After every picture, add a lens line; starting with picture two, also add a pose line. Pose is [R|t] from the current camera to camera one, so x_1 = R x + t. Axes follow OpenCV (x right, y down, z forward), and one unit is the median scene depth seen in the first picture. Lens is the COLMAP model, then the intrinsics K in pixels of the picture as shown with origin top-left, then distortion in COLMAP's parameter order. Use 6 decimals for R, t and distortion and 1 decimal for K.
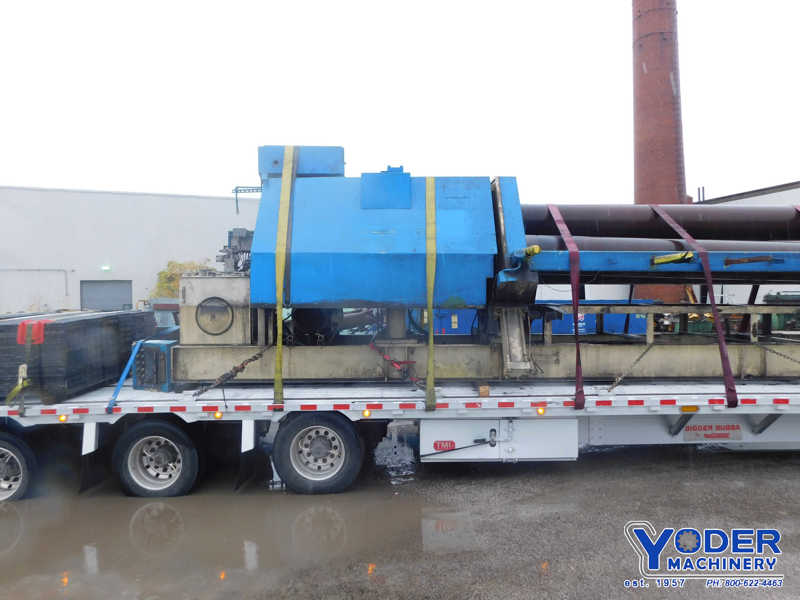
lens RADIAL K [[533.1, 0, 400.0], [0, 533.1, 300.0], [0, 0, 1]] dist [-0.065895, 0.054417]
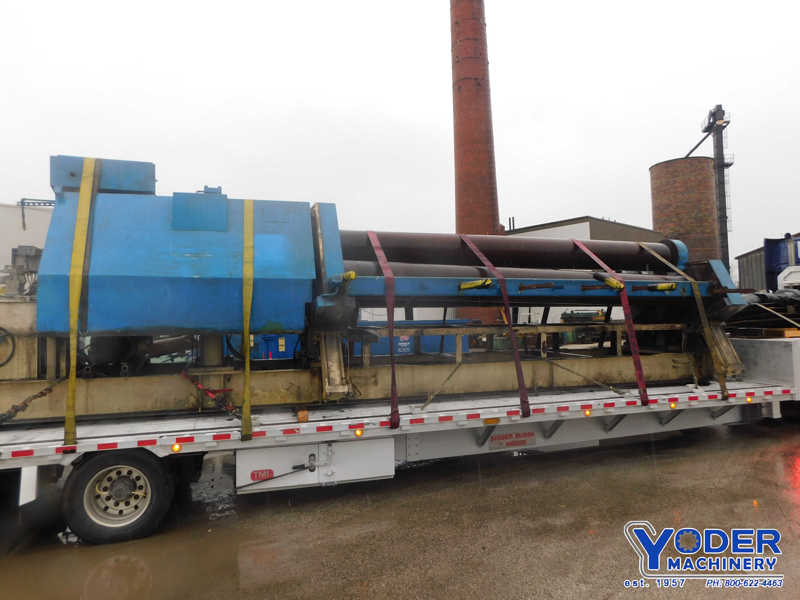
lens RADIAL K [[533.1, 0, 400.0], [0, 533.1, 300.0], [0, 0, 1]] dist [-0.065895, 0.054417]
pose [[0.952928, -0.000201, 0.303196, 0.029055], [0.011813, 0.999265, -0.036465, -0.007728], [-0.302966, 0.038330, 0.952230, -0.011978]]
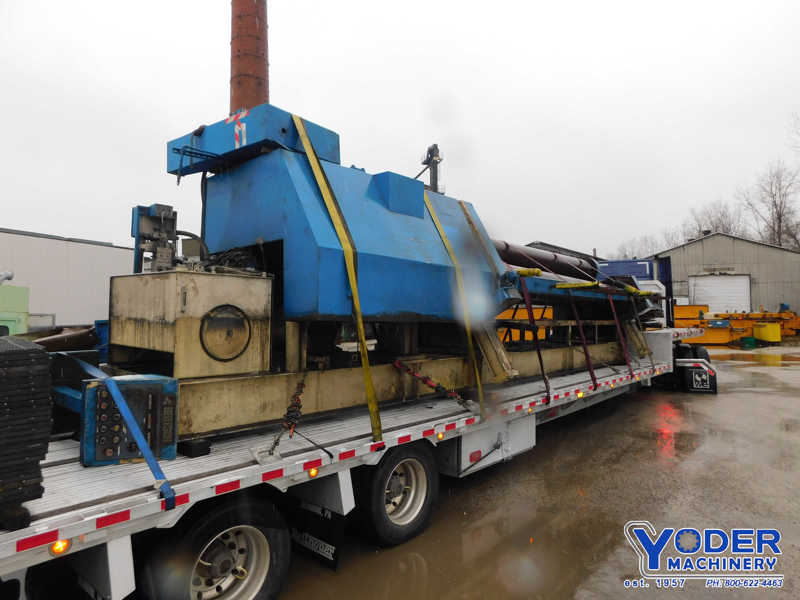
lens RADIAL K [[528.2, 0, 400.0], [0, 528.2, 300.0], [0, 0, 1]] dist [-0.065469, 0.000887]
pose [[0.664293, 0.033371, 0.746727, -0.717666], [-0.004597, 0.999166, -0.040563, 0.014806], [-0.747458, 0.023513, 0.663892, 0.400033]]
